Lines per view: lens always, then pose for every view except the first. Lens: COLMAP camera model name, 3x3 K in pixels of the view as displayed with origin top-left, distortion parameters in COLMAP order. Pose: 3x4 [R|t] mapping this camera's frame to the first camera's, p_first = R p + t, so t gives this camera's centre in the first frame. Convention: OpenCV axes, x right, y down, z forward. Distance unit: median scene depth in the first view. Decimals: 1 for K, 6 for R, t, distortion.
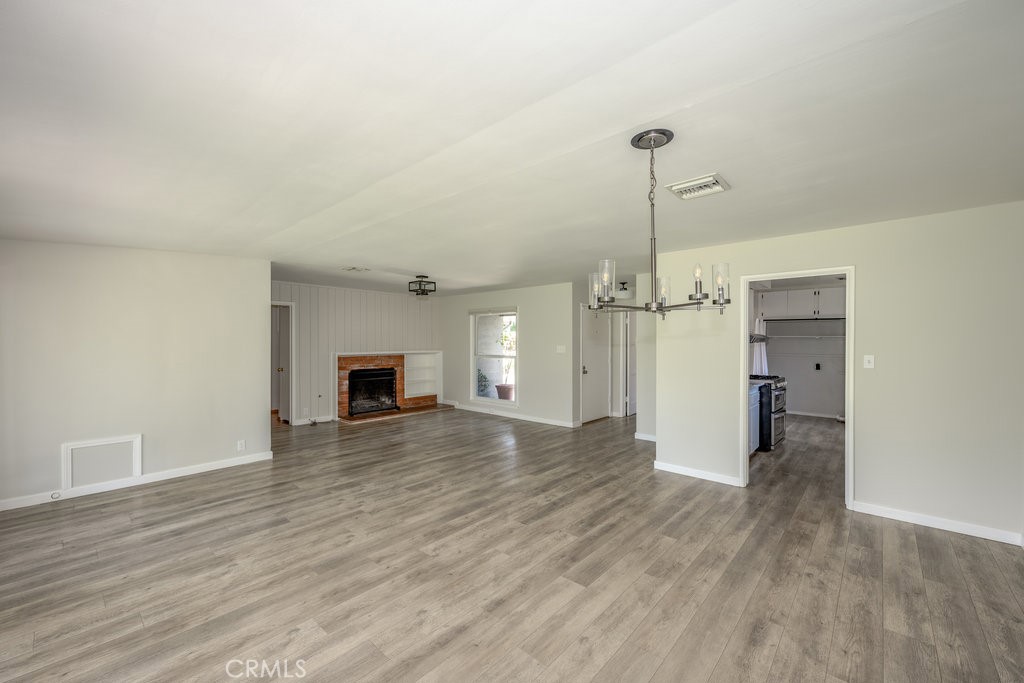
lens RADIAL K [[411.1, 0, 504.0], [0, 411.1, 339.8], [0, 0, 1]] dist [-0.001412, -0.000492]
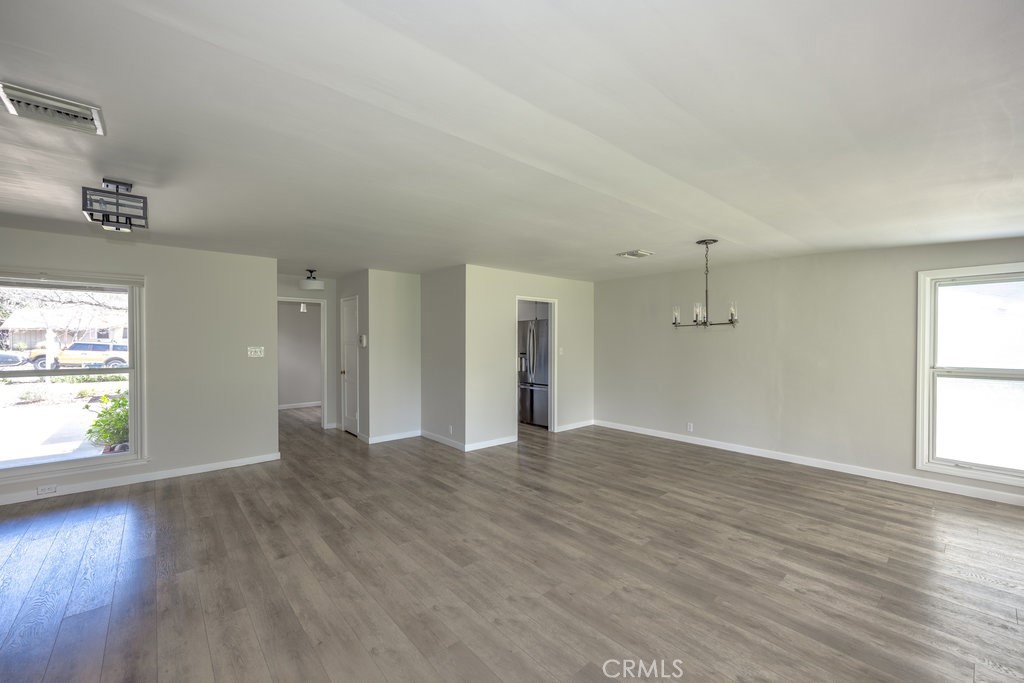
lens RADIAL K [[411.1, 0, 529.9], [0, 411.1, 349.5], [0, 0, 1]] dist [-0.001412, -0.000492]
pose [[0.098494, -0.022865, 0.994875, -1.163920], [-0.003100, 0.999724, 0.023283, 0.003621], [-0.995133, -0.005378, 0.098396, 1.113296]]
